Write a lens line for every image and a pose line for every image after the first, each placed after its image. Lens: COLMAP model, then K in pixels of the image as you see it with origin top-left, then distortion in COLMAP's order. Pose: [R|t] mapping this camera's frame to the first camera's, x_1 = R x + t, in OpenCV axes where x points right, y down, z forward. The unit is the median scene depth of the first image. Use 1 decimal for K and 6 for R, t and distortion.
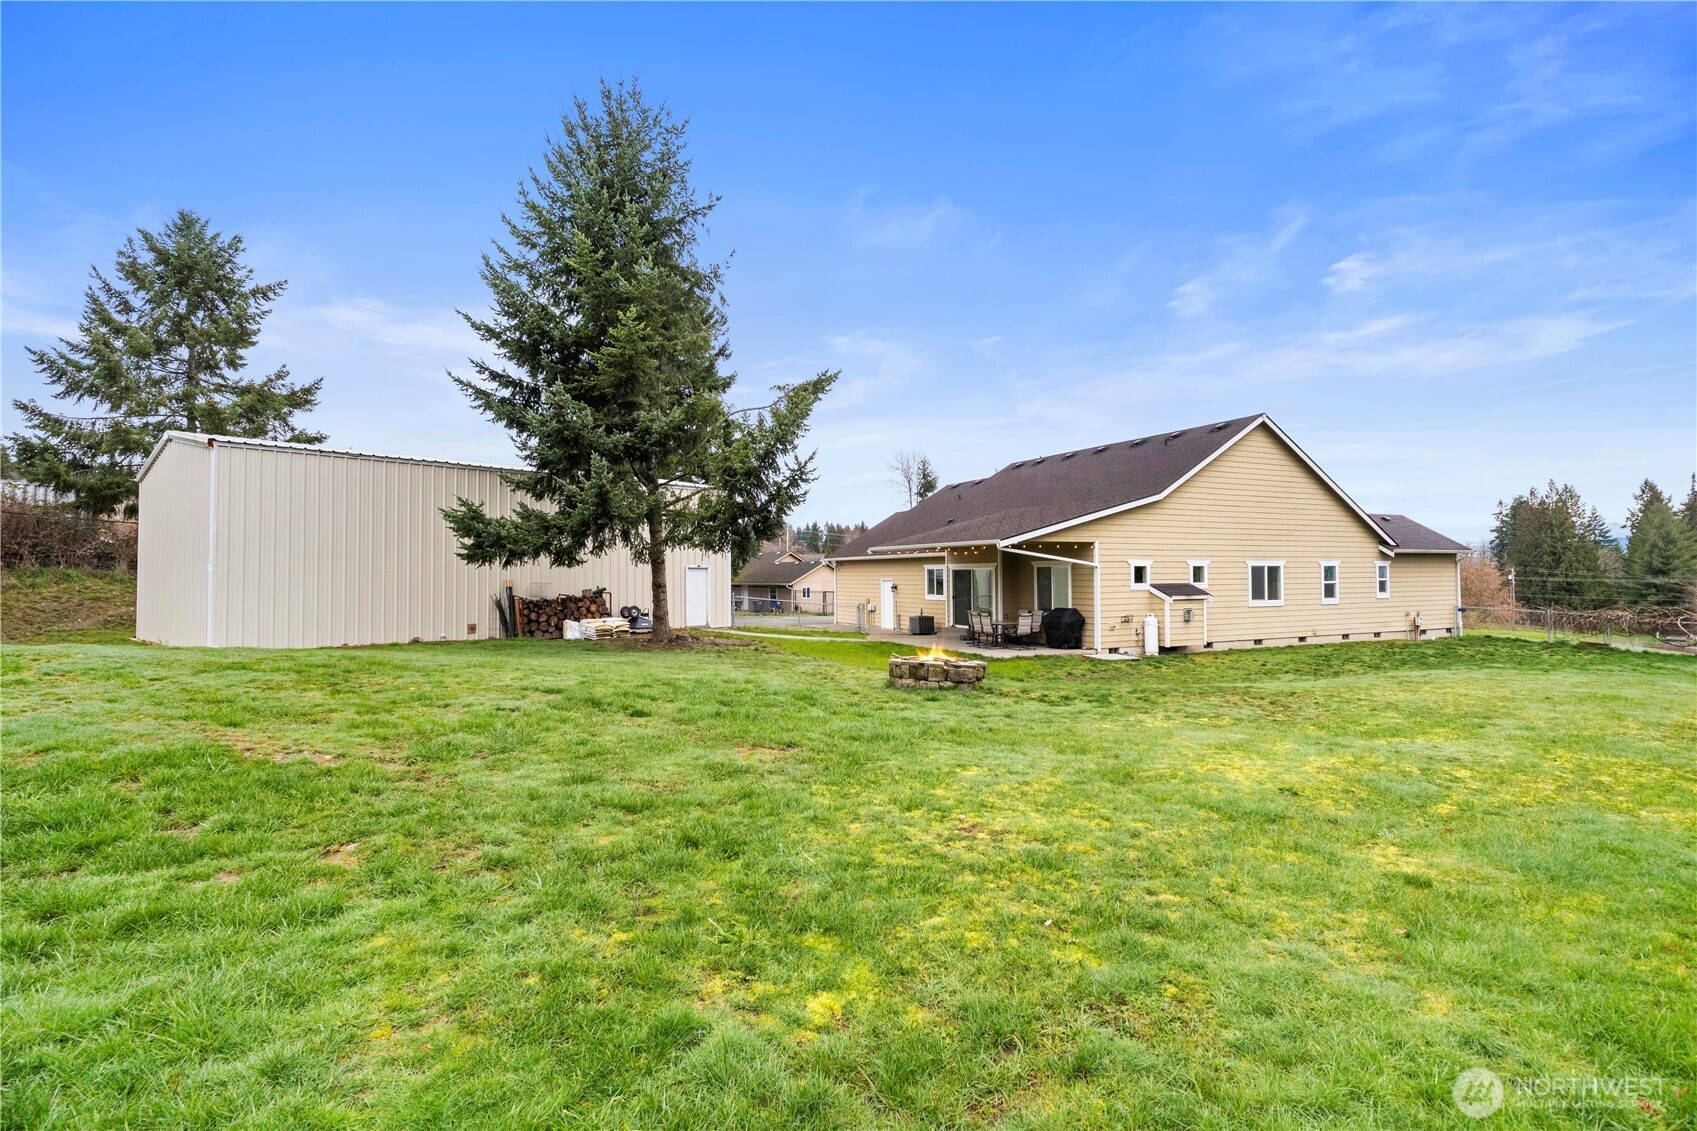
lens RADIAL K [[856.7, 0, 848.5], [0, 856.7, 565.5], [0, 0, 1]] dist [-0.000204, -0.000167]
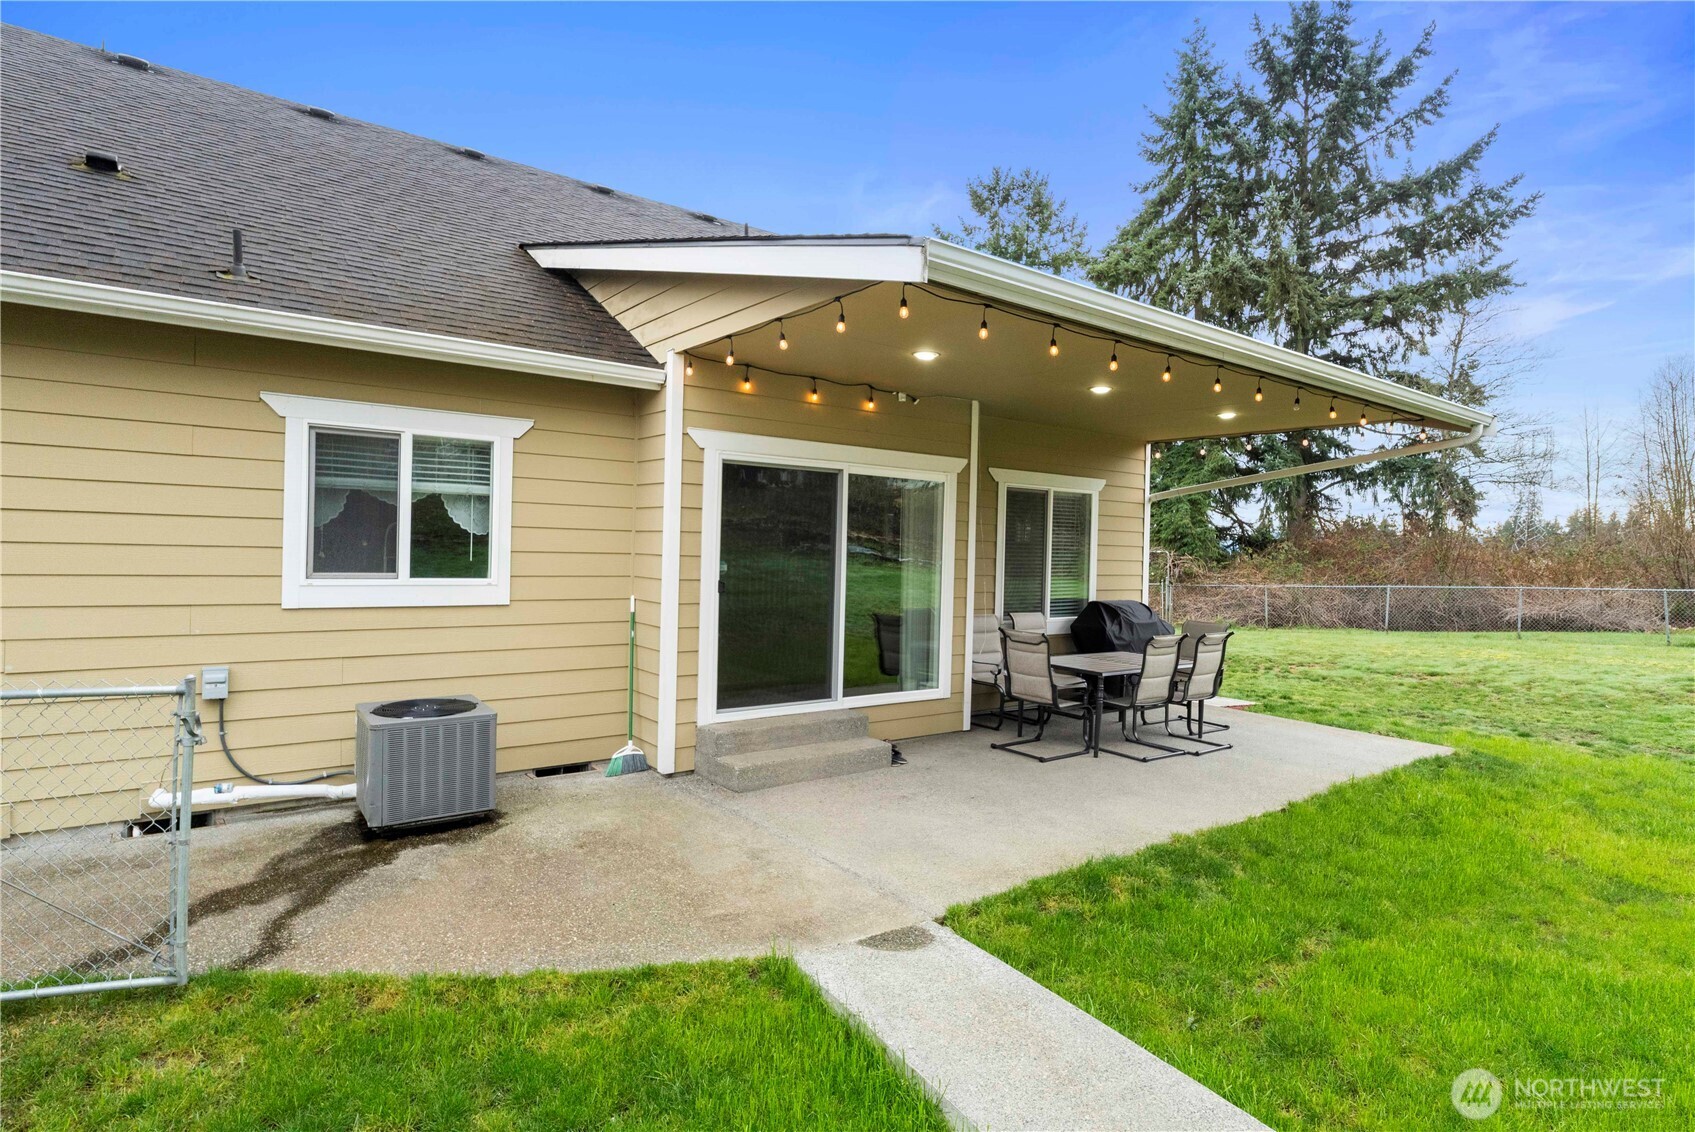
lens RADIAL K [[924.7, 0, 847.5], [0, 924.7, 566.0], [0, 0, 1]] dist [-0.000094, 0.000085]
pose [[-0.170121, -0.009799, 0.985375, -0.120299], [-0.035901, 0.999348, 0.003740, 0.032043], [-0.984769, -0.034740, -0.170362, 1.094770]]
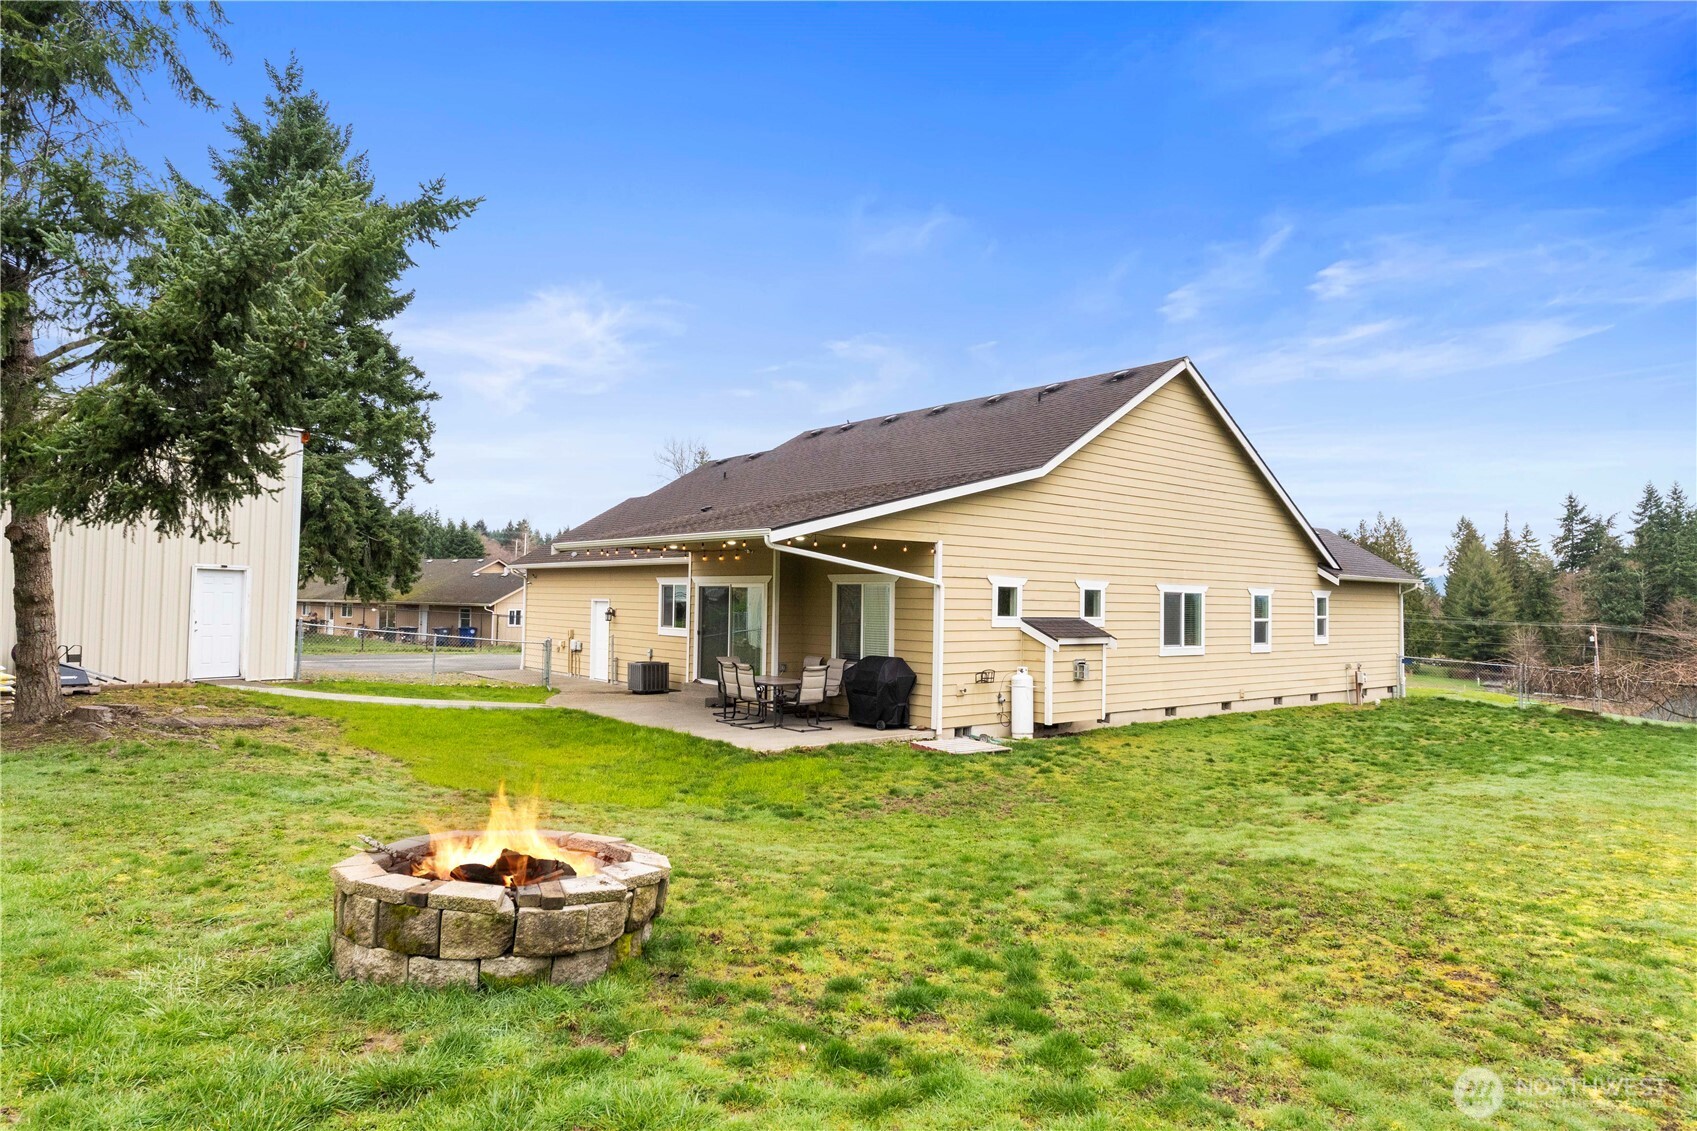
lens RADIAL K [[1049.7, 0, 848.5], [0, 1049.7, 565.5], [0, 0, 1]] dist [0.003327, 0.000678]
pose [[0.974363, 0.031813, 0.222721, 0.064149], [-0.027348, 0.999359, -0.023106, 0.004970], [-0.223313, 0.016423, 0.974608, 0.285897]]
